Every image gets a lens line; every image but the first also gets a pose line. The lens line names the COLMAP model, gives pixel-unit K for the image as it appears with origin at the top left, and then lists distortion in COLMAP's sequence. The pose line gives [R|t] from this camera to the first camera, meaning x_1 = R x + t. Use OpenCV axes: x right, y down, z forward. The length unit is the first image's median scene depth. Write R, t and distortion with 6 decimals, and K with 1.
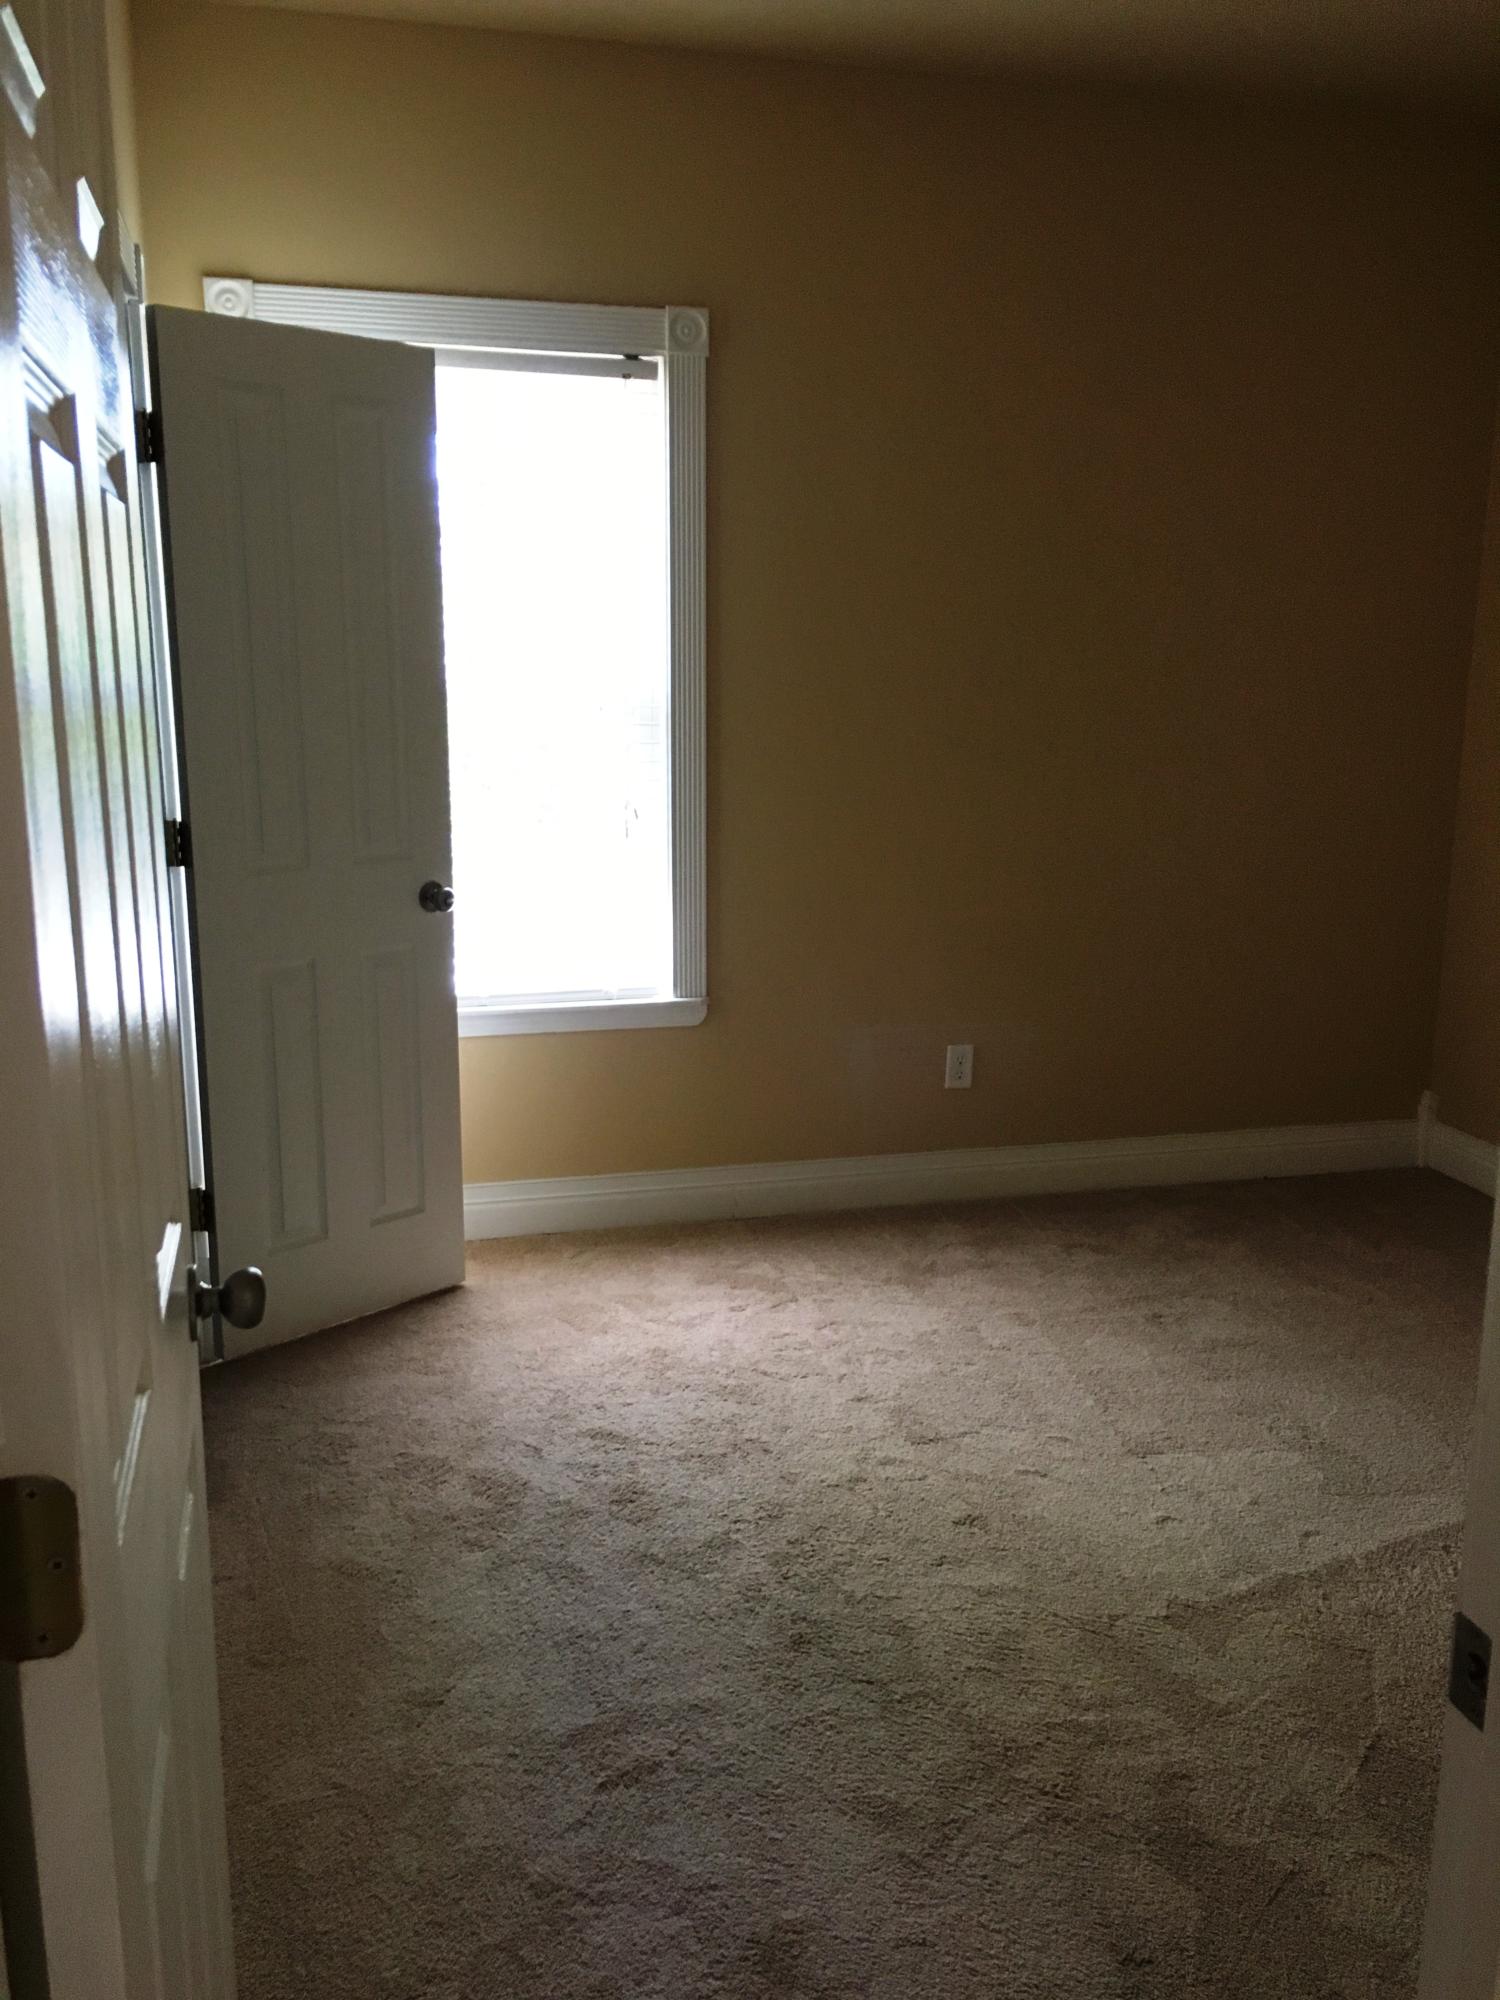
lens RADIAL K [[1705.0, 0, 752.5], [0, 1705.0, 1005.2], [0, 0, 1]] dist [0.098414, -0.123649]
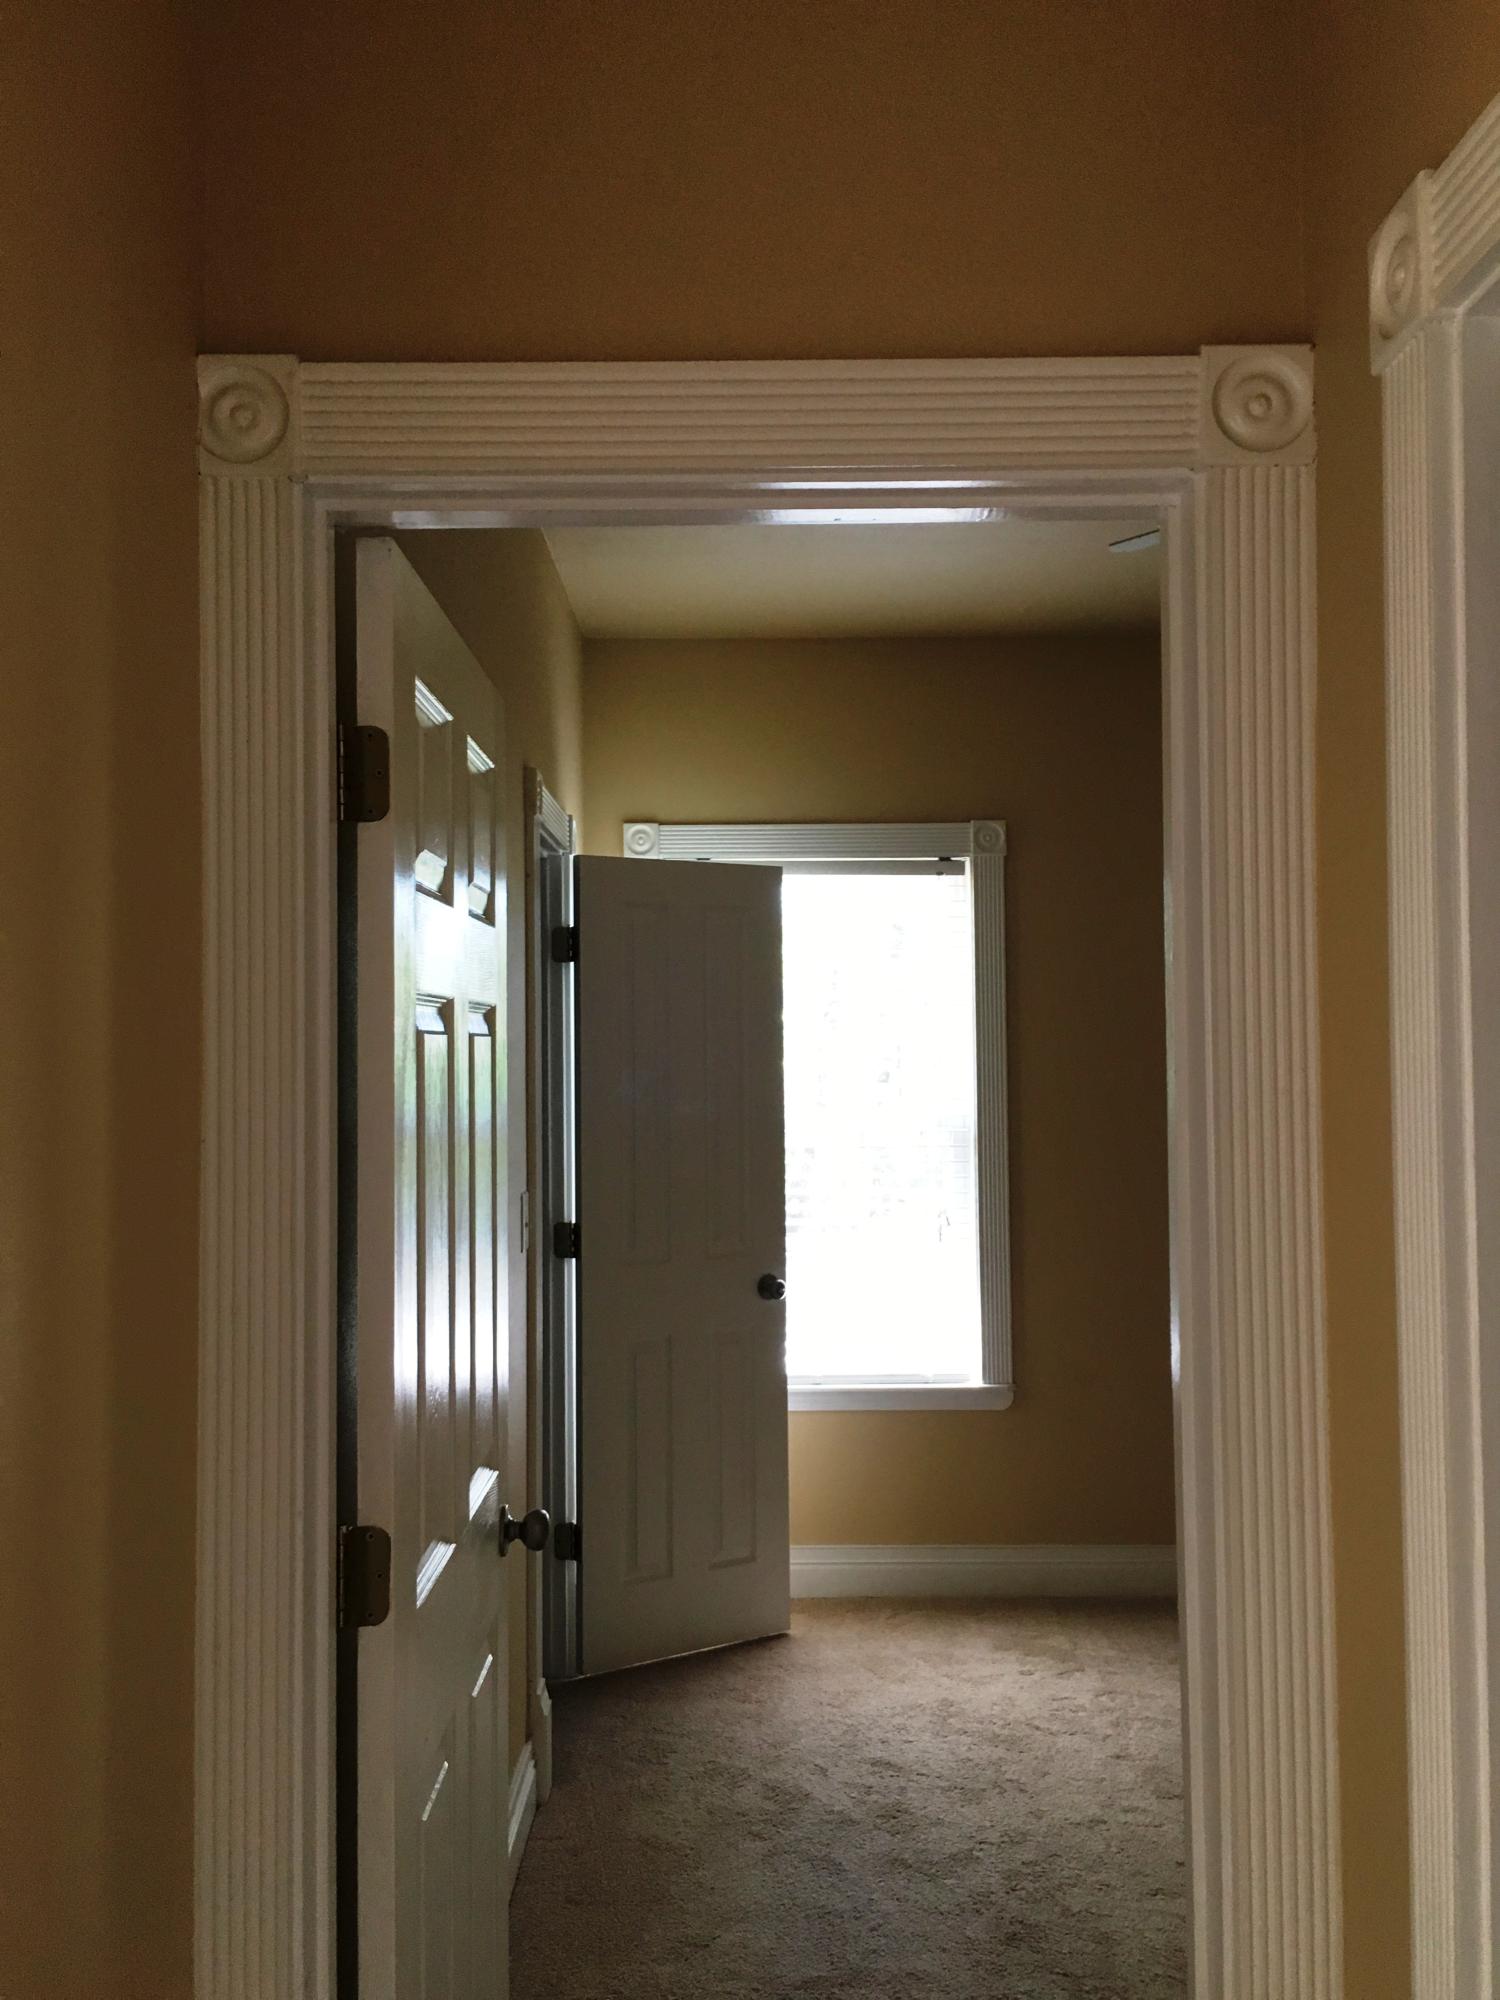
lens RADIAL K [[1705.0, 0, 752.5], [0, 1705.0, 1005.2], [0, 0, 1]] dist [0.098414, -0.123649]
pose [[0.967844, -0.022394, -0.250551, 0.124089], [-0.037551, 0.972007, -0.231933, 0.027410], [0.248731, 0.233883, 0.939910, -0.217571]]
